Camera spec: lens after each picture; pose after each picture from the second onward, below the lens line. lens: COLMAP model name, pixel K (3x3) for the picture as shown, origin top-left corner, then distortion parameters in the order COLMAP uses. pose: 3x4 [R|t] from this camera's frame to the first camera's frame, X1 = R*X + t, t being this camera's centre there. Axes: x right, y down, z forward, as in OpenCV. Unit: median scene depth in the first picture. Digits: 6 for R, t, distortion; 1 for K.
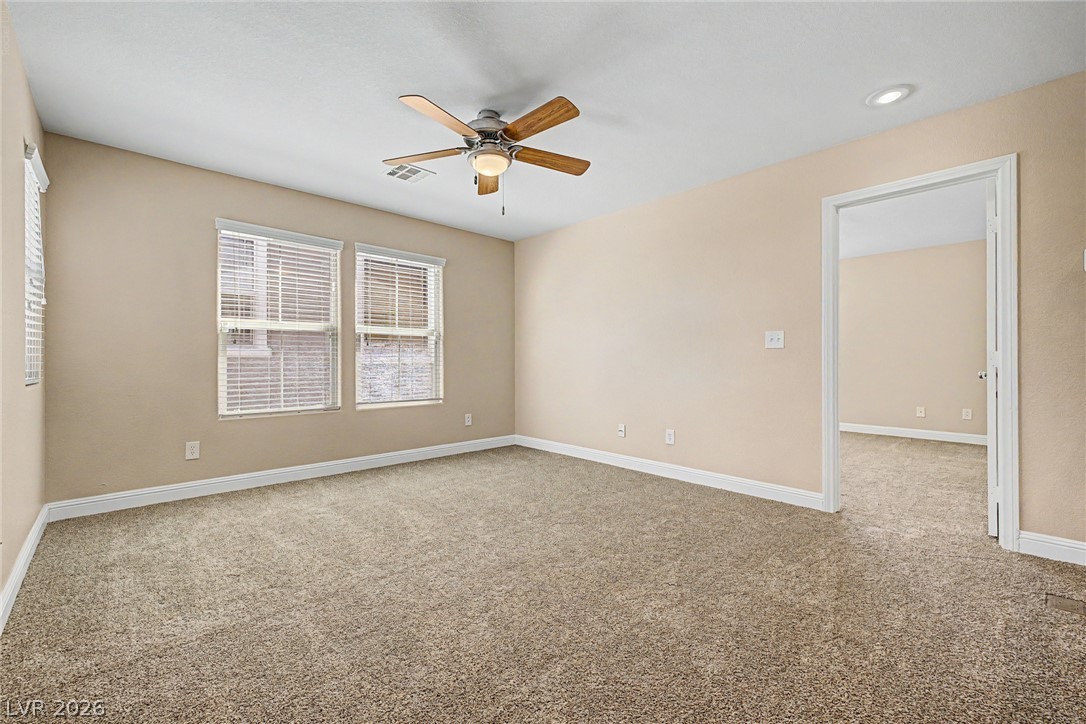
lens RADIAL K [[461.5, 0, 543.0], [0, 461.5, 362.0], [0, 0, 1]] dist [0.000127, 0.000111]
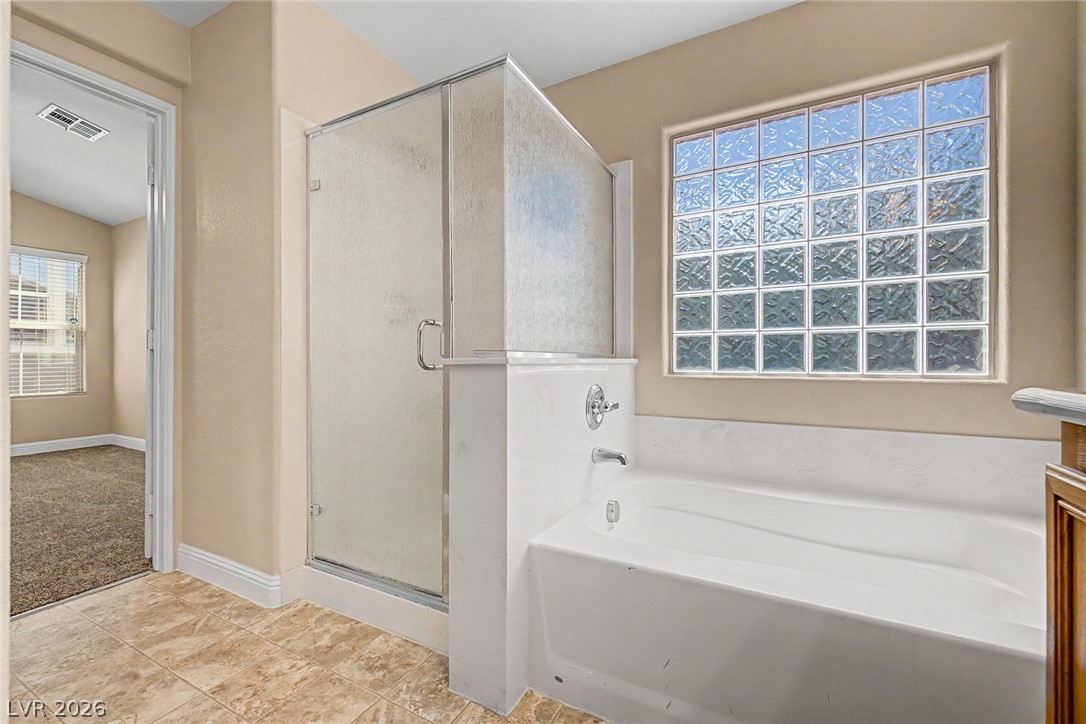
lens RADIAL K [[457.1, 0, 543.0], [0, 457.1, 362.0], [0, 0, 1]] dist [0.001610, 0.000150]
pose [[0.621887, -0.000265, 0.783107, -0.508085], [-0.004836, 0.999980, 0.004178, 0.004943], [-0.783092, -0.006385, 0.621873, -0.594486]]
